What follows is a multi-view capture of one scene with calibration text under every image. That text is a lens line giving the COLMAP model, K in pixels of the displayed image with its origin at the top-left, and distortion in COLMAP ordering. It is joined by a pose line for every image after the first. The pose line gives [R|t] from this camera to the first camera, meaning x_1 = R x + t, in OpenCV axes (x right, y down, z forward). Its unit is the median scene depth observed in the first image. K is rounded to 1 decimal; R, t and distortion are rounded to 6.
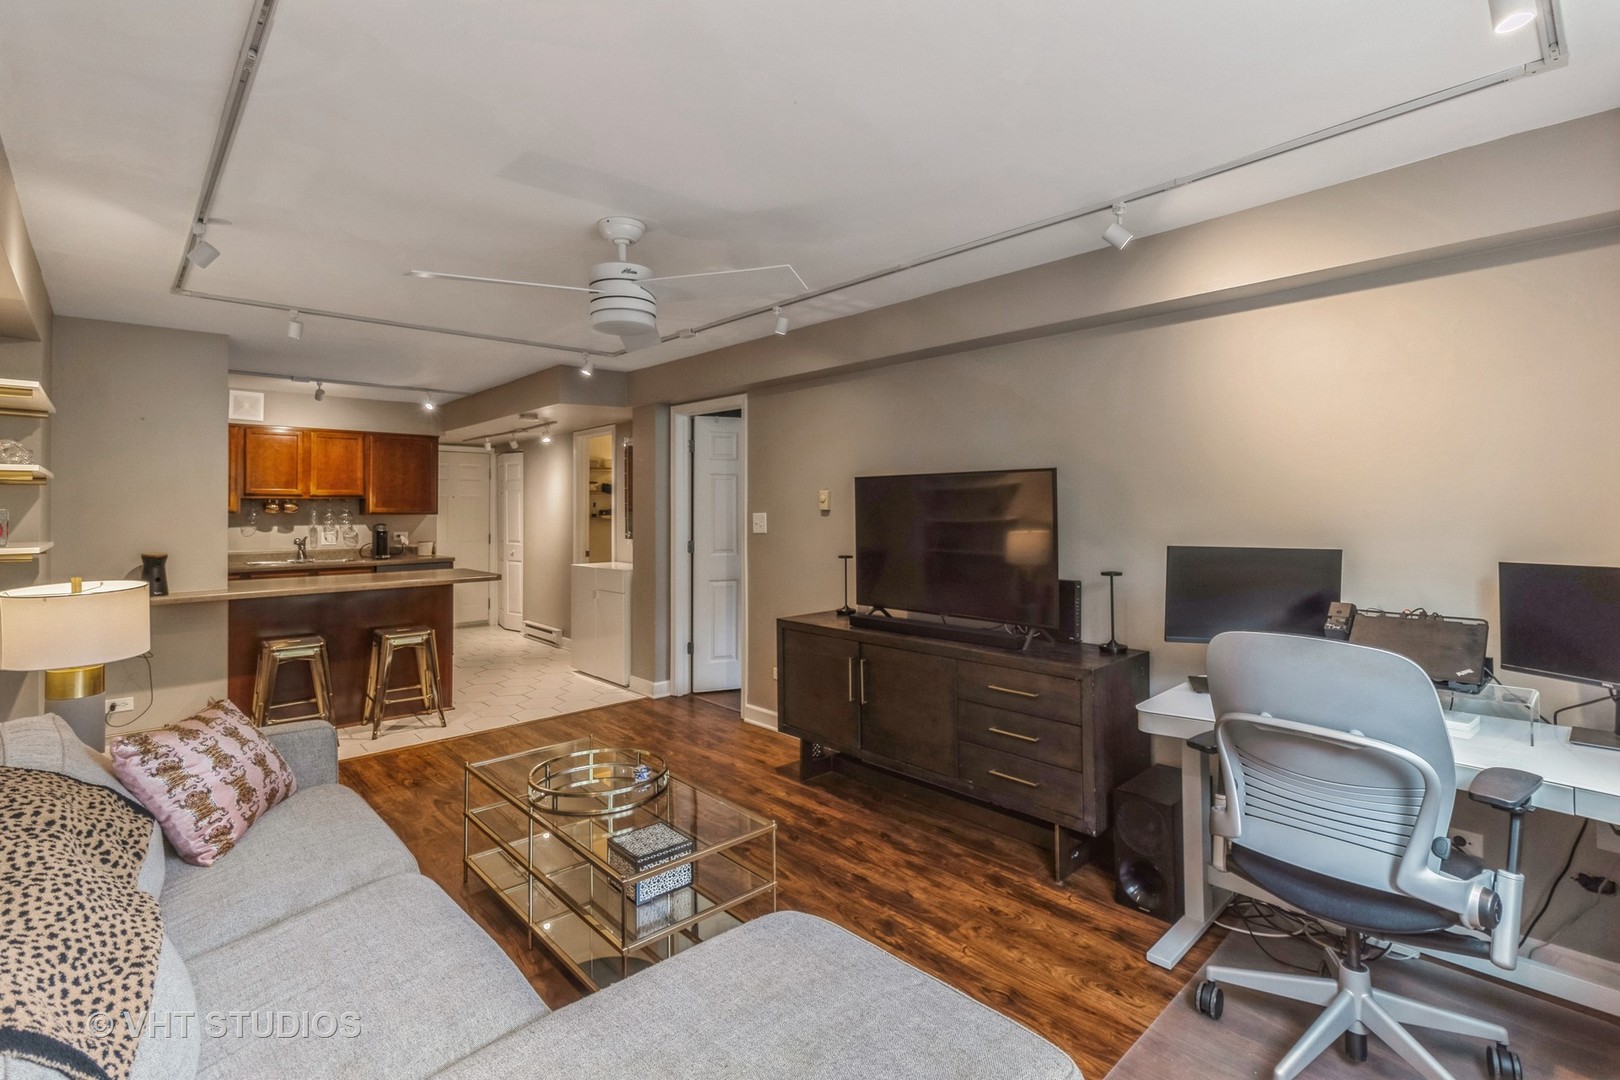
lens RADIAL K [[758.6, 0, 821.2], [0, 758.6, 499.7], [0, 0, 1]] dist [0.001399, 0.000148]
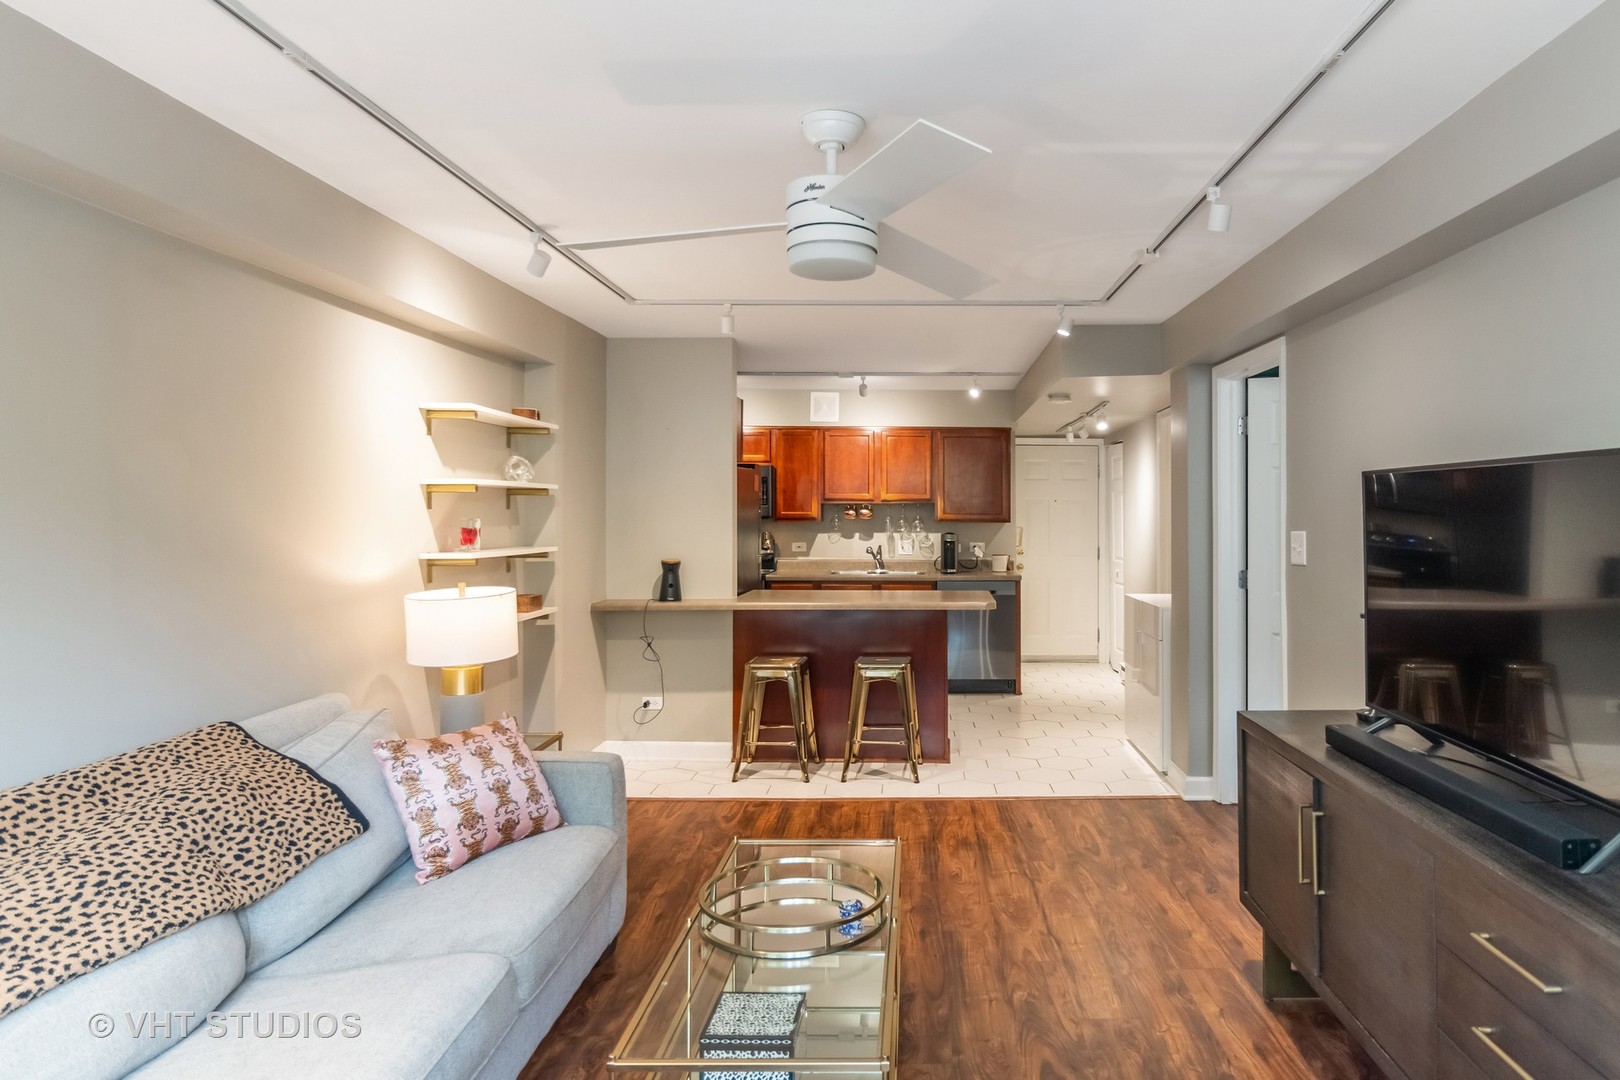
lens RADIAL K [[988.3, 0, 919.9], [0, 988.3, 502.7], [0, 0, 1]] dist [0.001619, -0.001174]
pose [[0.733345, 0.000135, -0.679856, 0.203465], [0.001590, 0.999997, 0.001914, -0.006138], [0.679855, -0.002485, 0.733343, 0.186887]]
